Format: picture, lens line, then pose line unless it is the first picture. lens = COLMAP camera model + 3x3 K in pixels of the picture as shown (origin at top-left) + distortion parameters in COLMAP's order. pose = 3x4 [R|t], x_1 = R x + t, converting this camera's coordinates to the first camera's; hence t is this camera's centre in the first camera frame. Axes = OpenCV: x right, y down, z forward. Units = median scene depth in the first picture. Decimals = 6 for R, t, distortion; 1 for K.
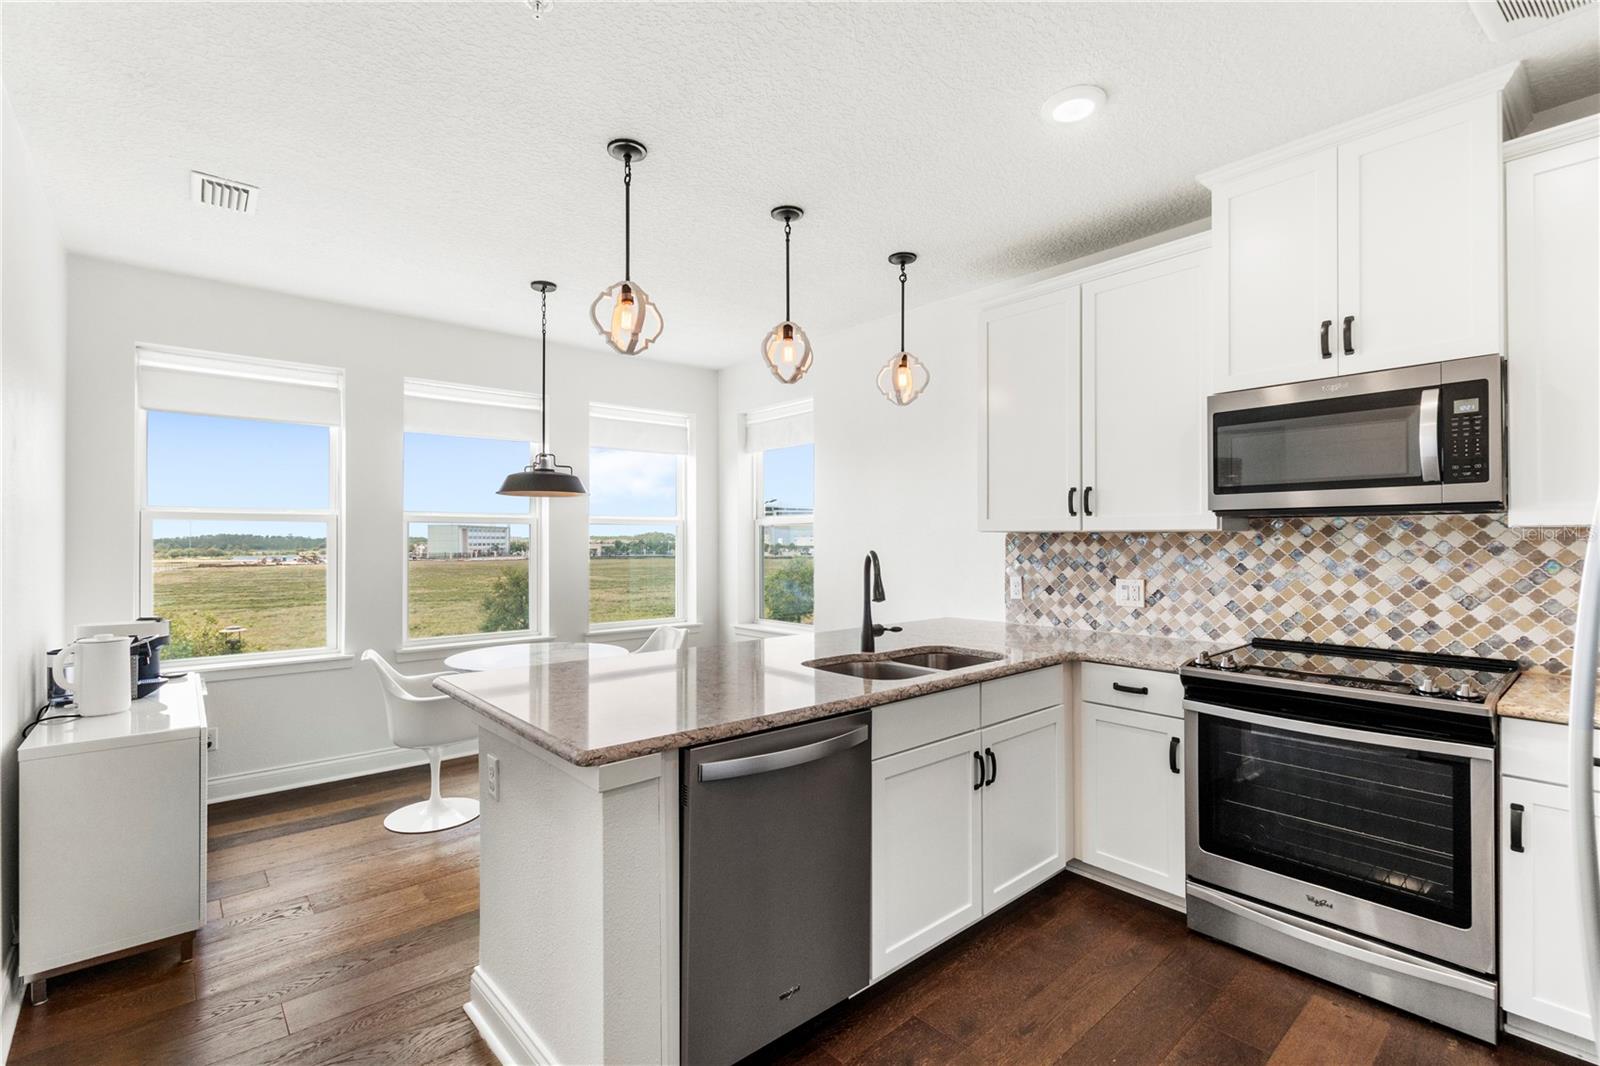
lens RADIAL K [[723.7, 0, 794.9], [0, 723.7, 535.3], [0, 0, 1]] dist [0.003224, -0.001074]
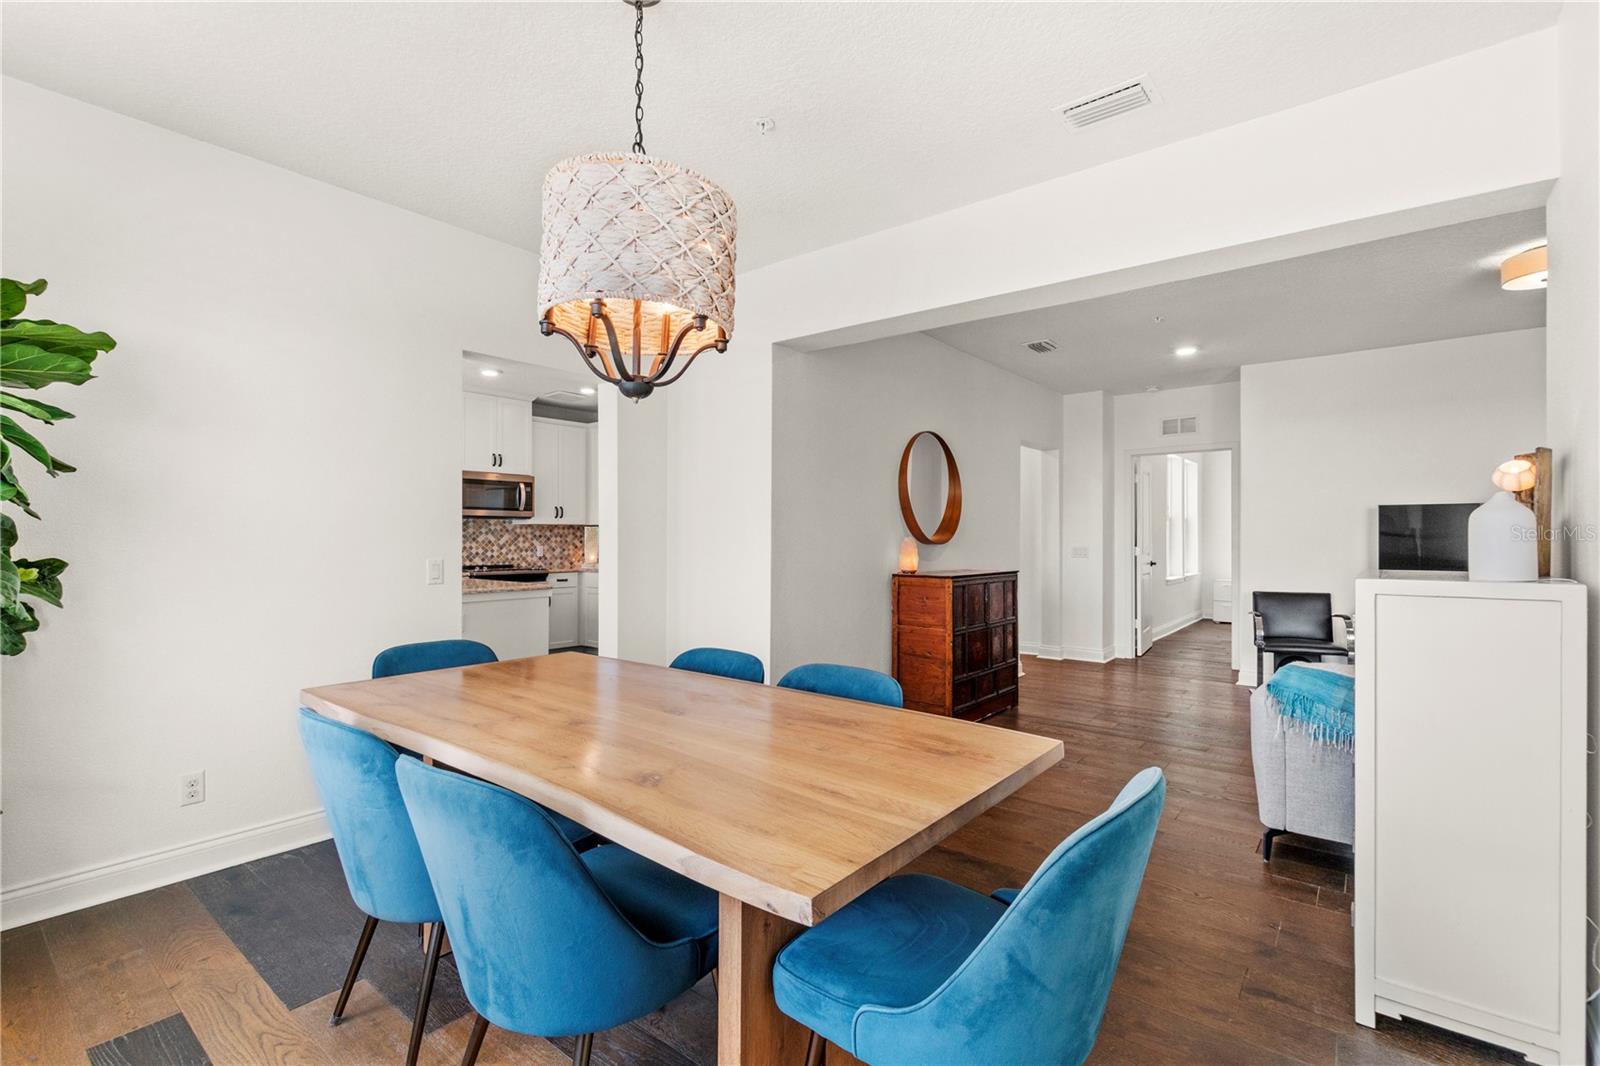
lens RADIAL K [[723.7, 0, 794.9], [0, 723.7, 535.3], [0, 0, 1]] dist [0.003224, -0.001074]
pose [[-0.169444, 0.005043, 0.985527, -2.035180], [-0.007856, 0.999948, -0.006467, 0.042241], [-0.985509, -0.008838, -0.169395, 0.237237]]
